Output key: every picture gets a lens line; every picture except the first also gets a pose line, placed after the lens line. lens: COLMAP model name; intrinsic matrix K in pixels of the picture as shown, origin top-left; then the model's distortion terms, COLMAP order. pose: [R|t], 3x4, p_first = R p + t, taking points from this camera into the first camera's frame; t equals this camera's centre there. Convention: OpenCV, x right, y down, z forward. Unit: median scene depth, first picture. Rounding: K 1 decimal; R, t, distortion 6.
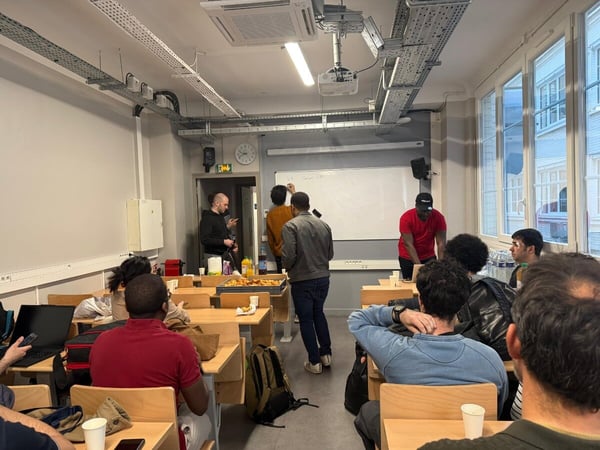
lens RADIAL K [[422.3, 0, 303.6], [0, 422.3, 228.4], [0, 0, 1]] dist [0.073298, -0.096779]
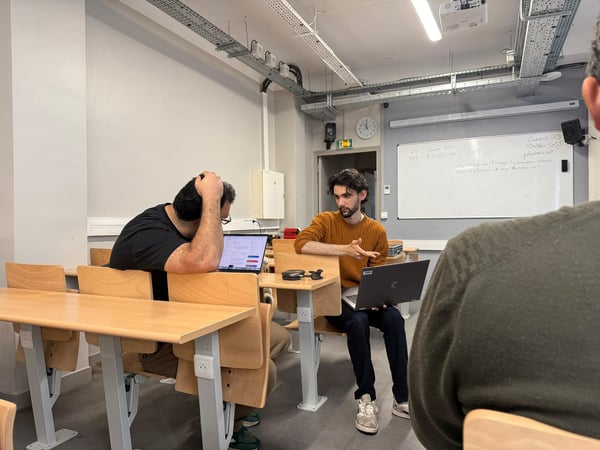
lens RADIAL K [[422.3, 0, 299.9], [0, 422.3, 229.4], [0, 0, 1]] dist [0.073298, -0.096779]
pose [[0.951295, 0.026400, -0.307151, 0.026156], [-0.030359, 0.999506, -0.008120, 0.081846], [0.306785, 0.017050, 0.951626, 0.033461]]
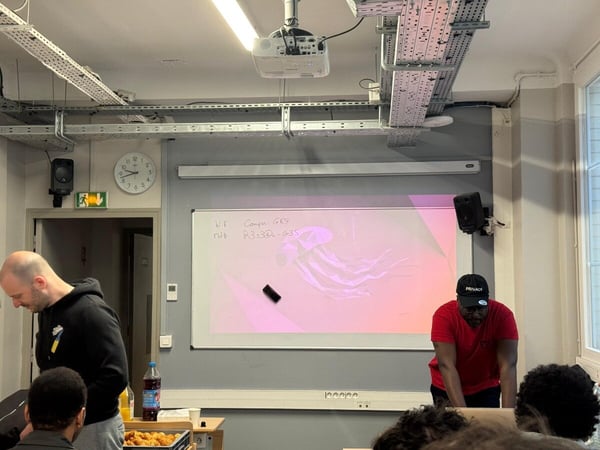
lens RADIAL K [[836.7, 0, 298.7], [0, 836.7, 230.5], [0, 0, 1]] dist [0.098083, 0.000000]
pose [[0.999341, 0.028820, 0.022077, 0.046783], [-0.026545, 0.994909, -0.097217, -0.017138], [-0.024767, 0.096567, 0.995018, -0.007072]]
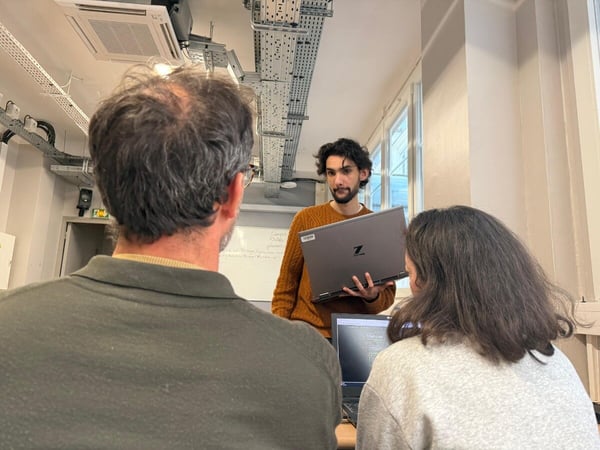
lens RADIAL K [[422.3, 0, 304.0], [0, 422.3, 229.7], [0, 0, 1]] dist [0.073298, -0.096779]
pose [[0.977195, 0.102443, 0.185996, 0.092225], [-0.060550, 0.973993, -0.218336, 0.084178], [-0.203526, 0.202095, 0.957985, 0.018583]]
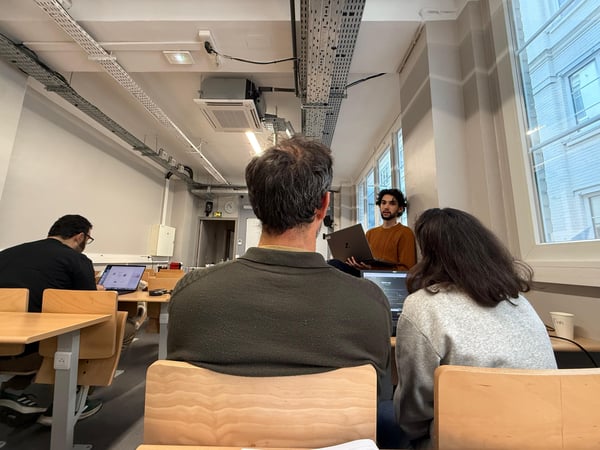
lens RADIAL K [[239.2, 0, 300.2], [0, 239.2, 224.3], [0, 0, 1]] dist [-0.000539, -0.000255]
pose [[0.993402, 0.068779, 0.091773, 0.072329], [-0.050038, 0.979964, -0.192787, 0.080876], [-0.103194, 0.186923, 0.976940, 0.023065]]
